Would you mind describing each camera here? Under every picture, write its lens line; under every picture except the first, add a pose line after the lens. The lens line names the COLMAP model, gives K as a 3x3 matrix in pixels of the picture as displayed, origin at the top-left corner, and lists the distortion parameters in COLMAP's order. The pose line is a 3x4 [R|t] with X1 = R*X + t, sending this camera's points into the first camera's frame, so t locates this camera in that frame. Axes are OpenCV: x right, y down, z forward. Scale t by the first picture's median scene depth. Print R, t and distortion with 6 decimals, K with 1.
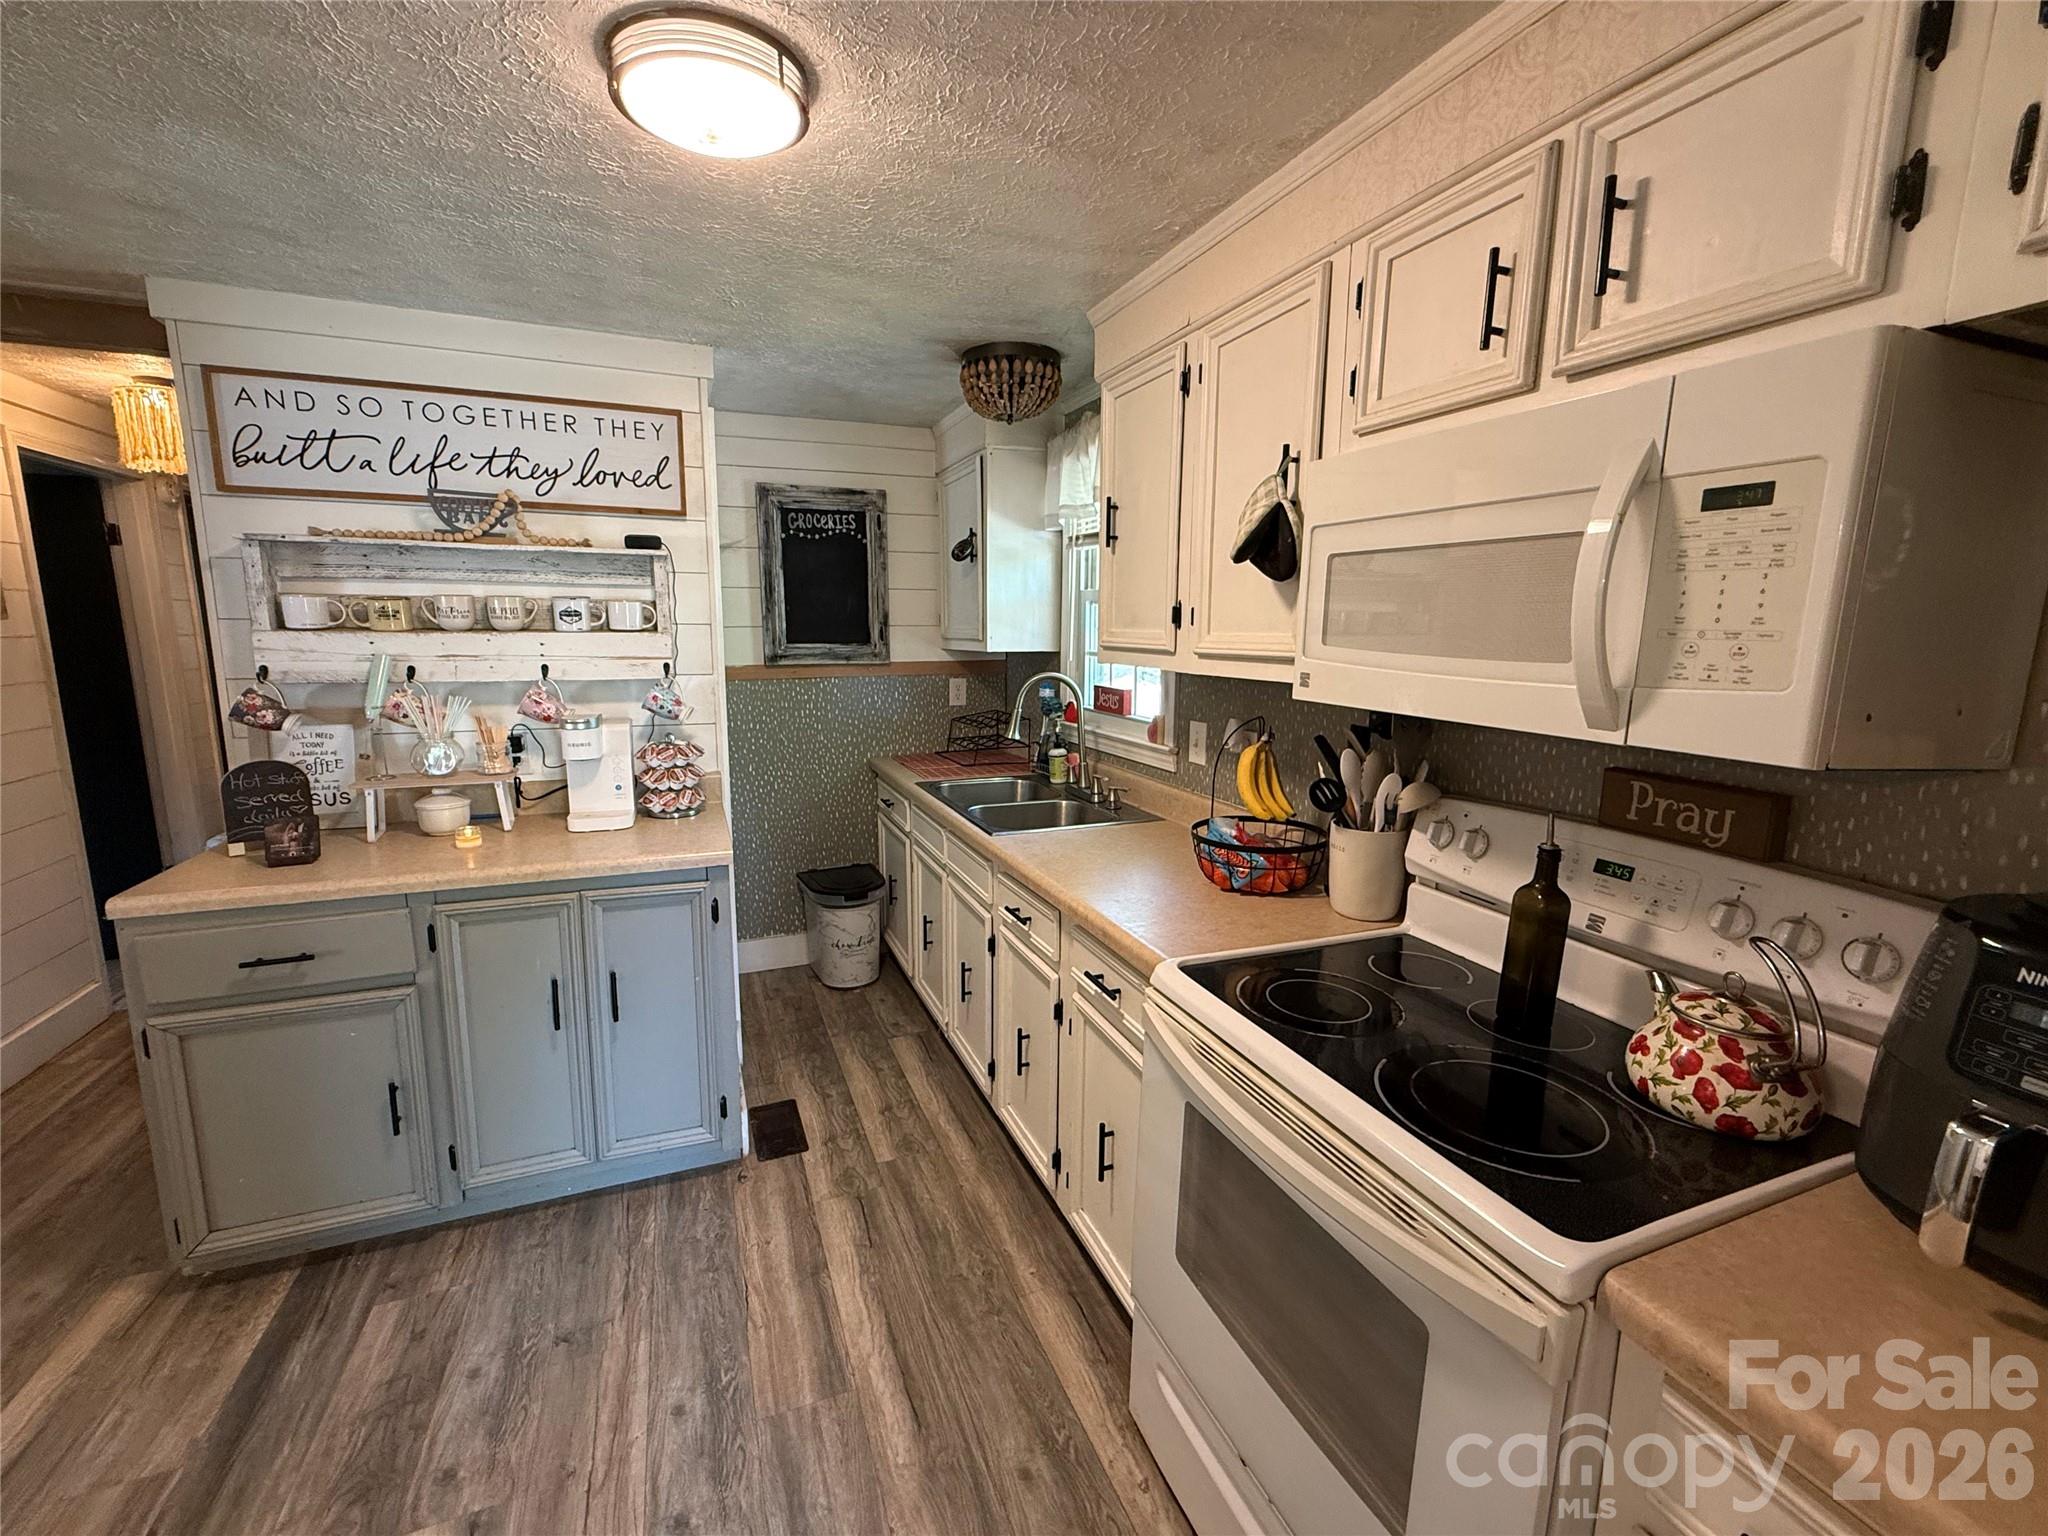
lens RADIAL K [[853.3, 0, 1024.0], [0, 853.3, 768.0], [0, 0, 1]] dist [-0.000227, -0.000138]
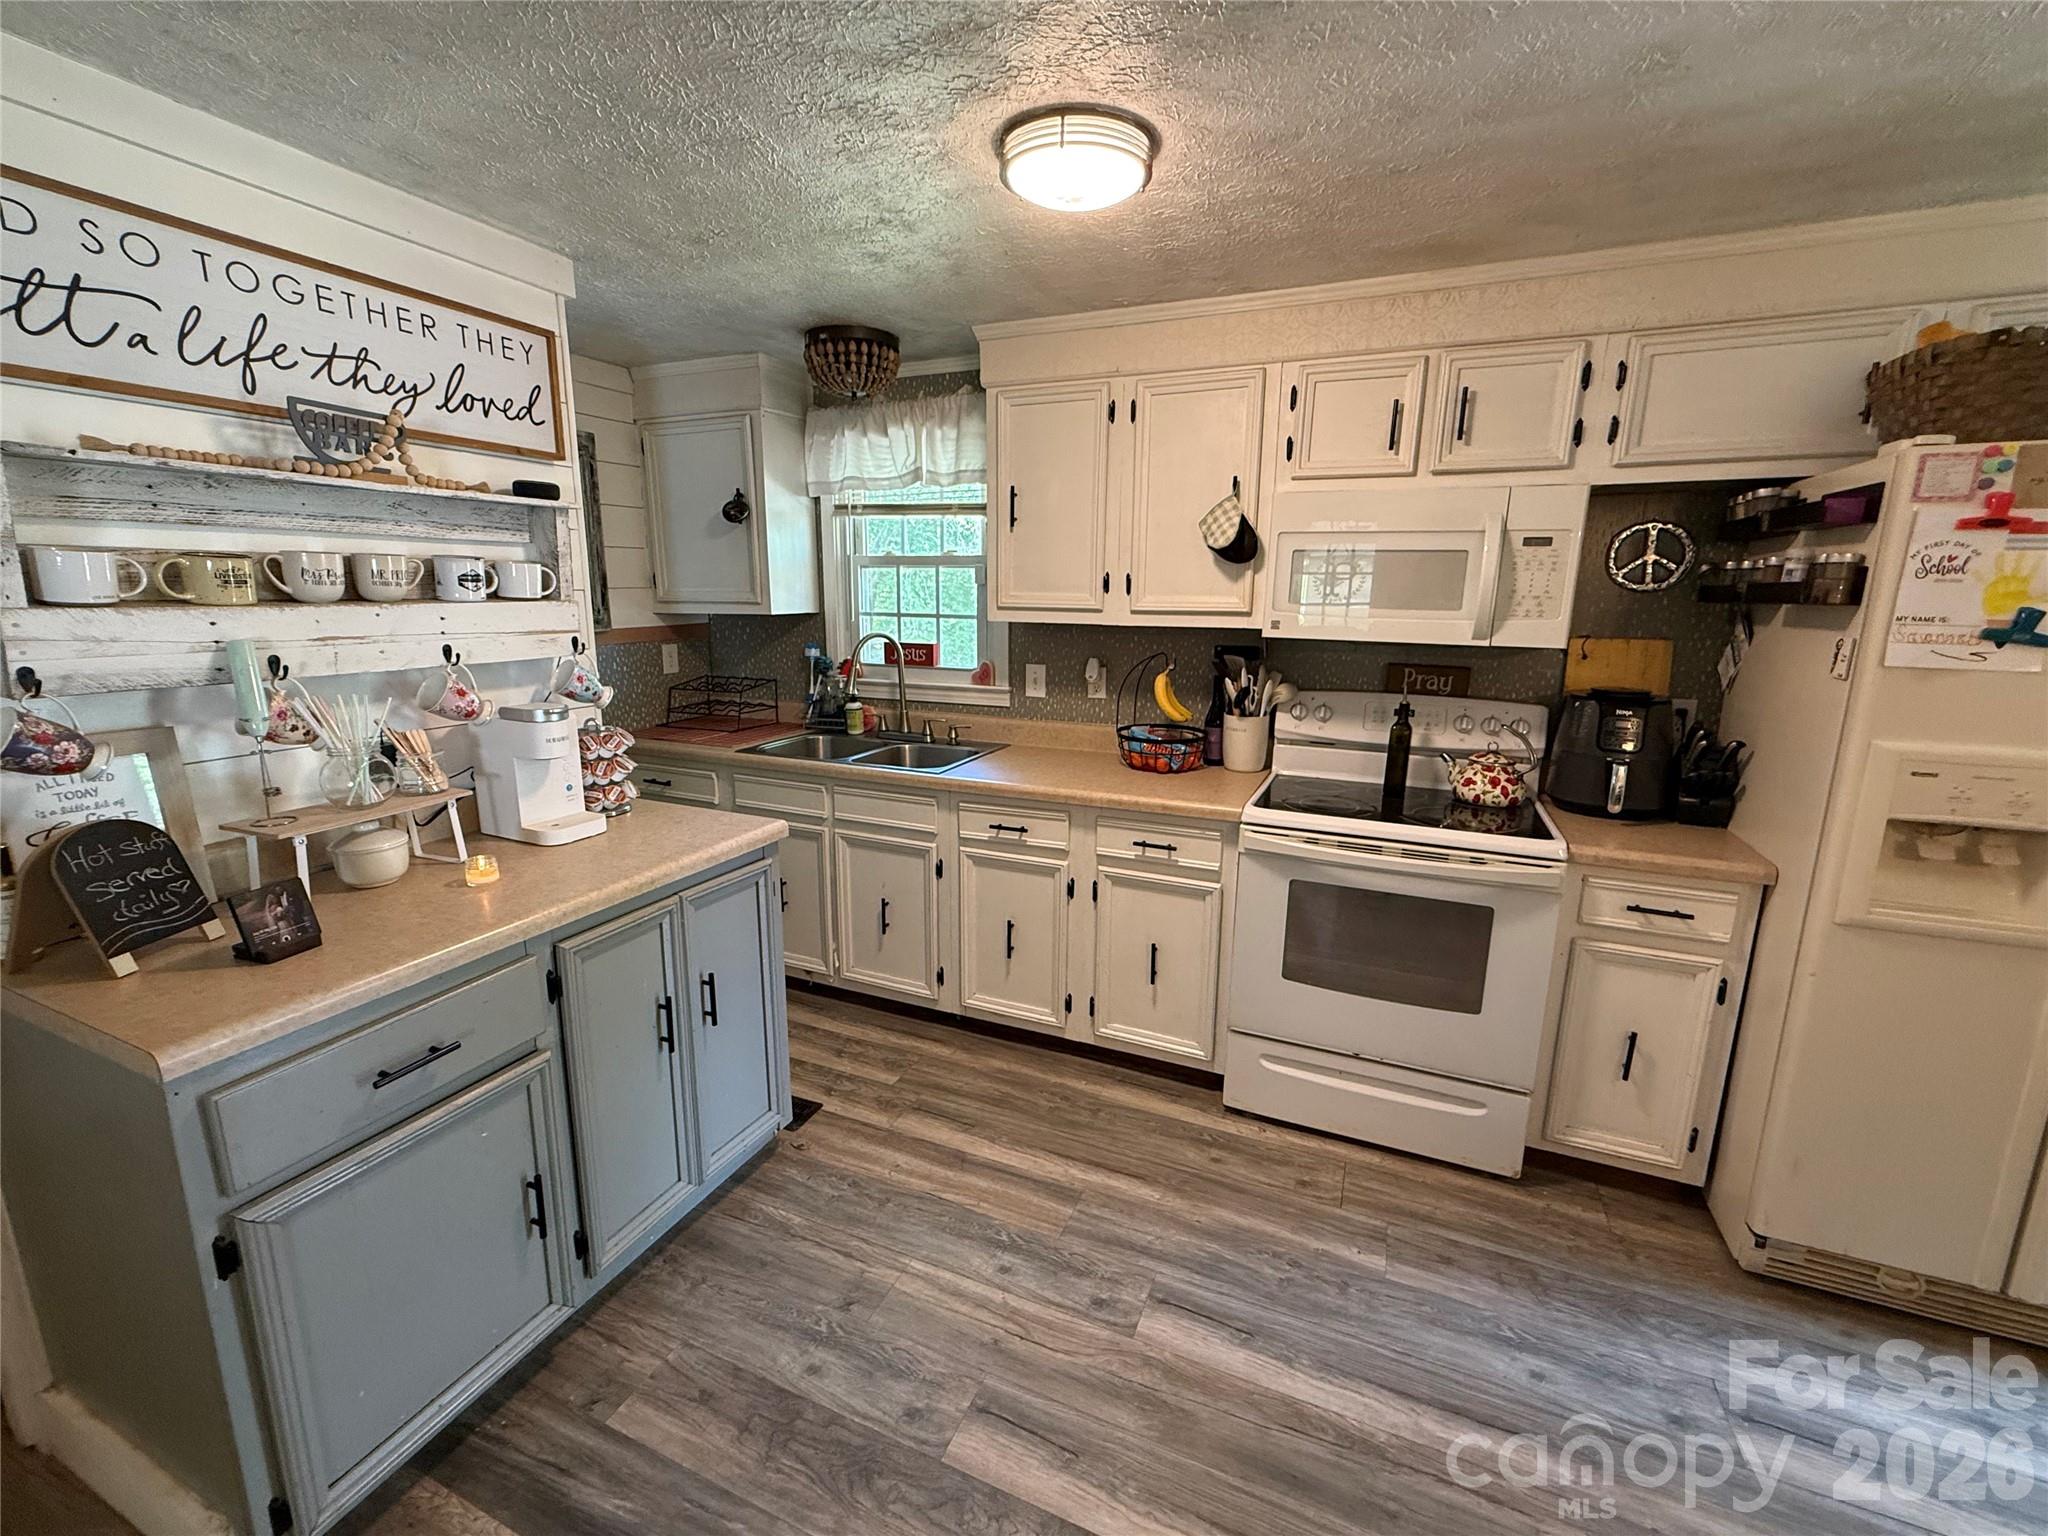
lens RADIAL K [[853.3, 0, 1024.0], [0, 853.3, 768.0], [0, 0, 1]] dist [-0.000227, -0.000138]
pose [[0.714007, -0.148899, 0.684122, -0.778967], [0.113536, 0.988815, 0.096720, -0.028603], [-0.690872, 0.008613, 0.722926, 0.090565]]
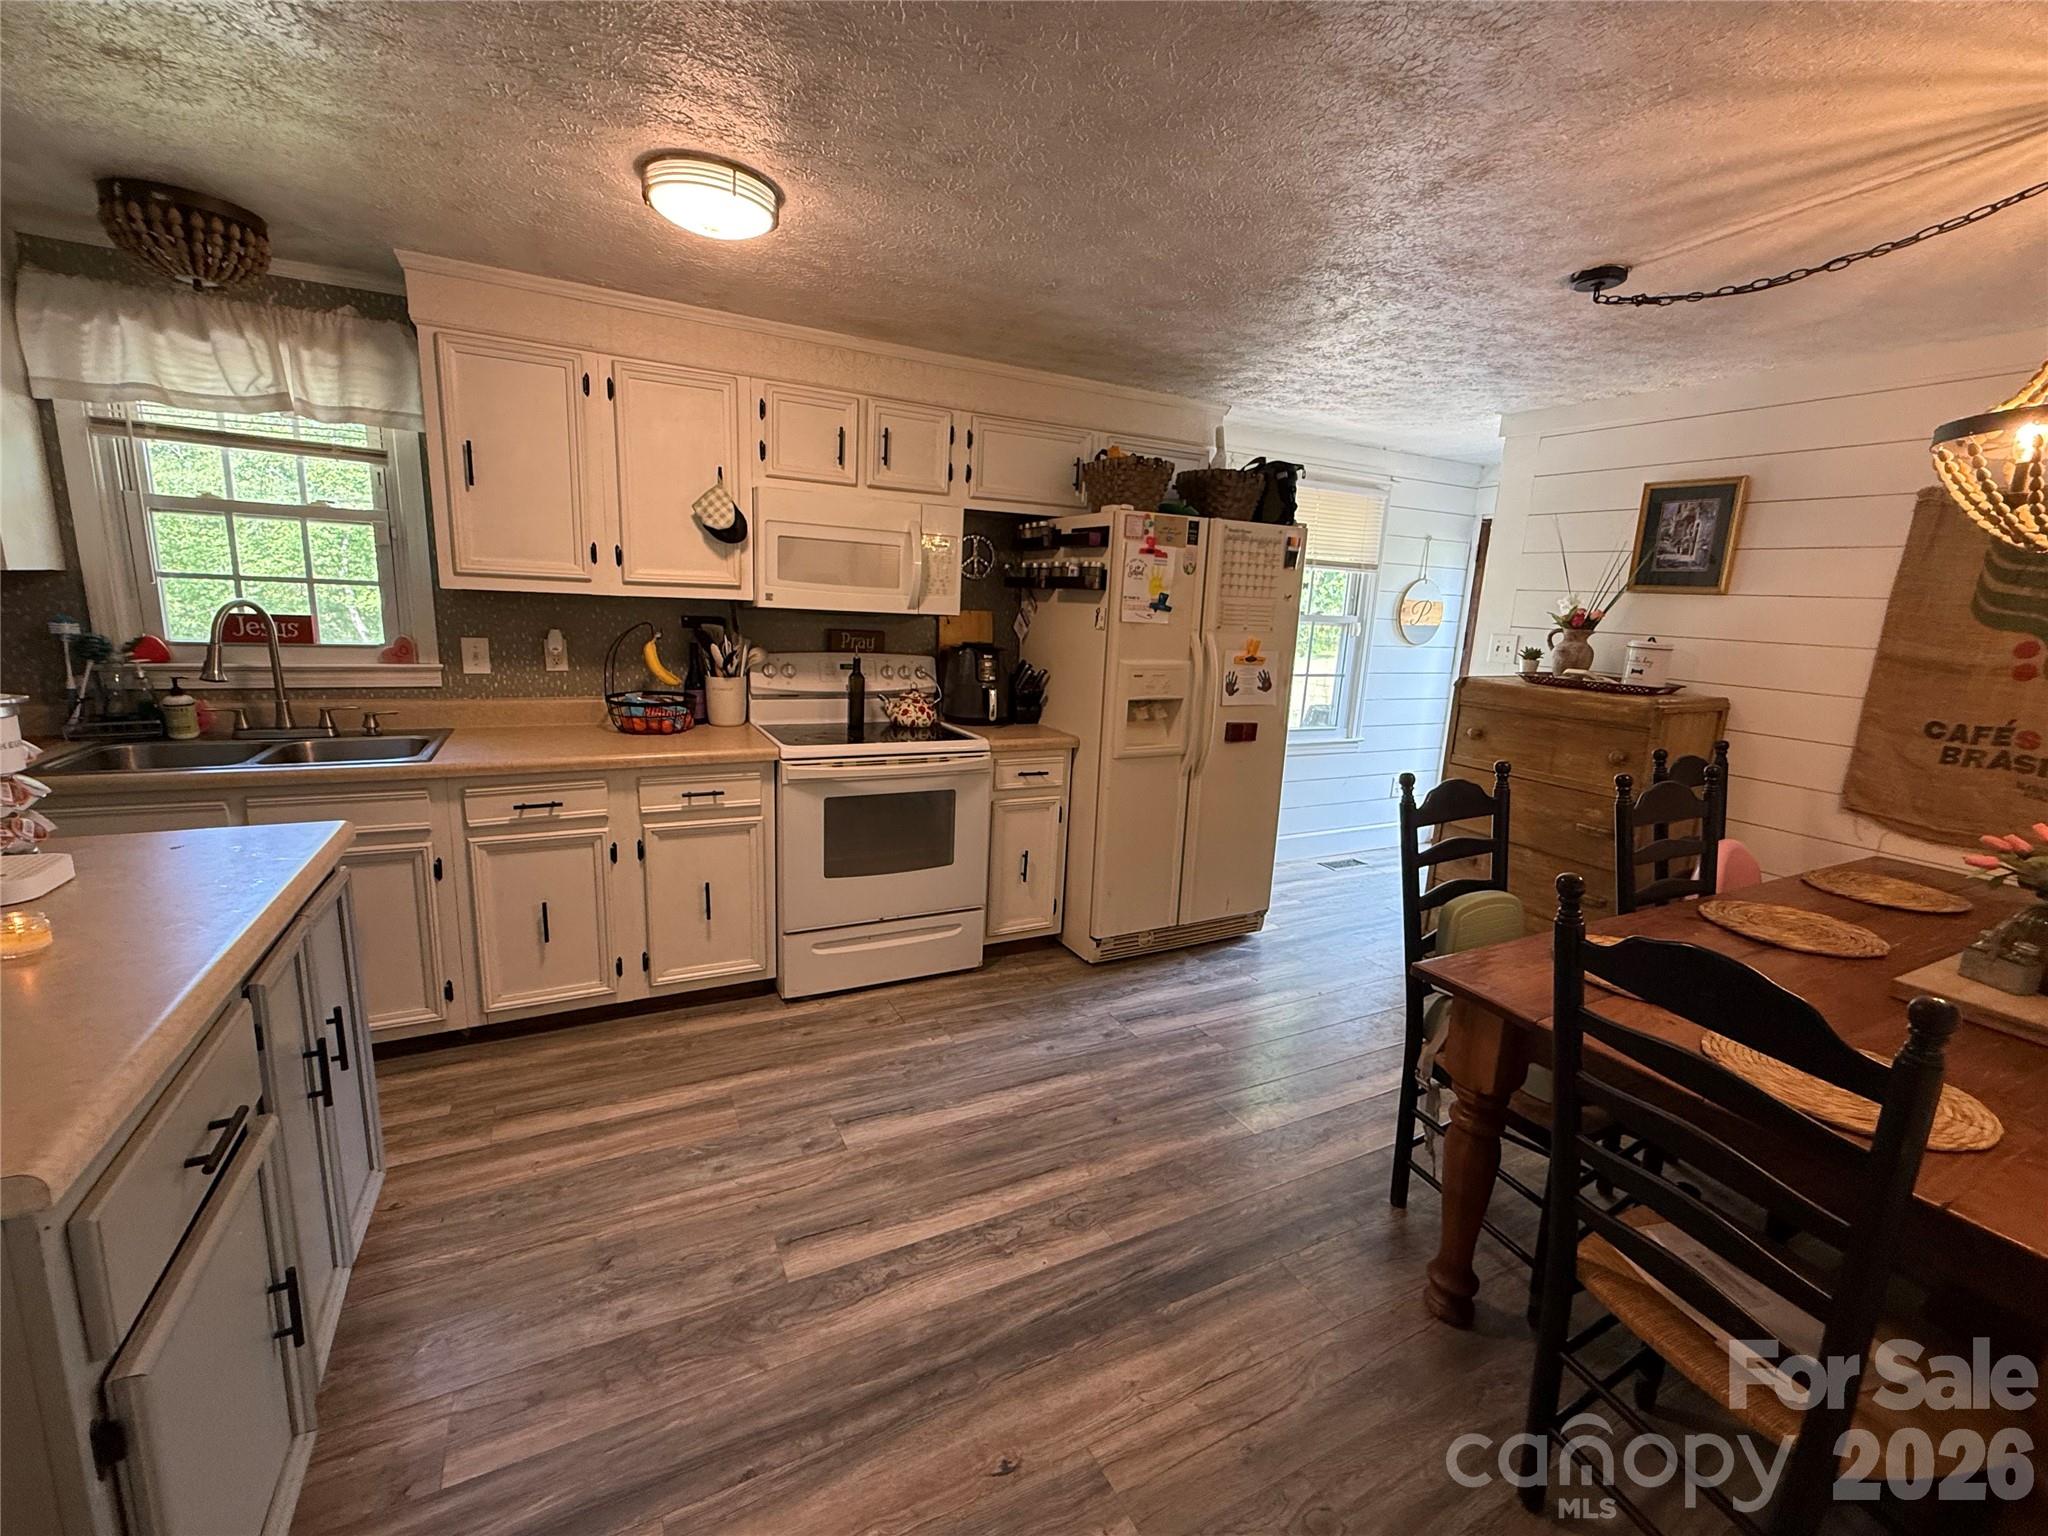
lens RADIAL K [[853.3, 0, 1024.0], [0, 853.3, 768.0], [0, 0, 1]] dist [-0.000227, -0.000138]
pose [[-0.097750, -0.212849, 0.972183, -1.146803], [0.116151, 0.967746, 0.223556, -0.060178], [-0.988410, 0.134773, -0.069874, 0.390627]]
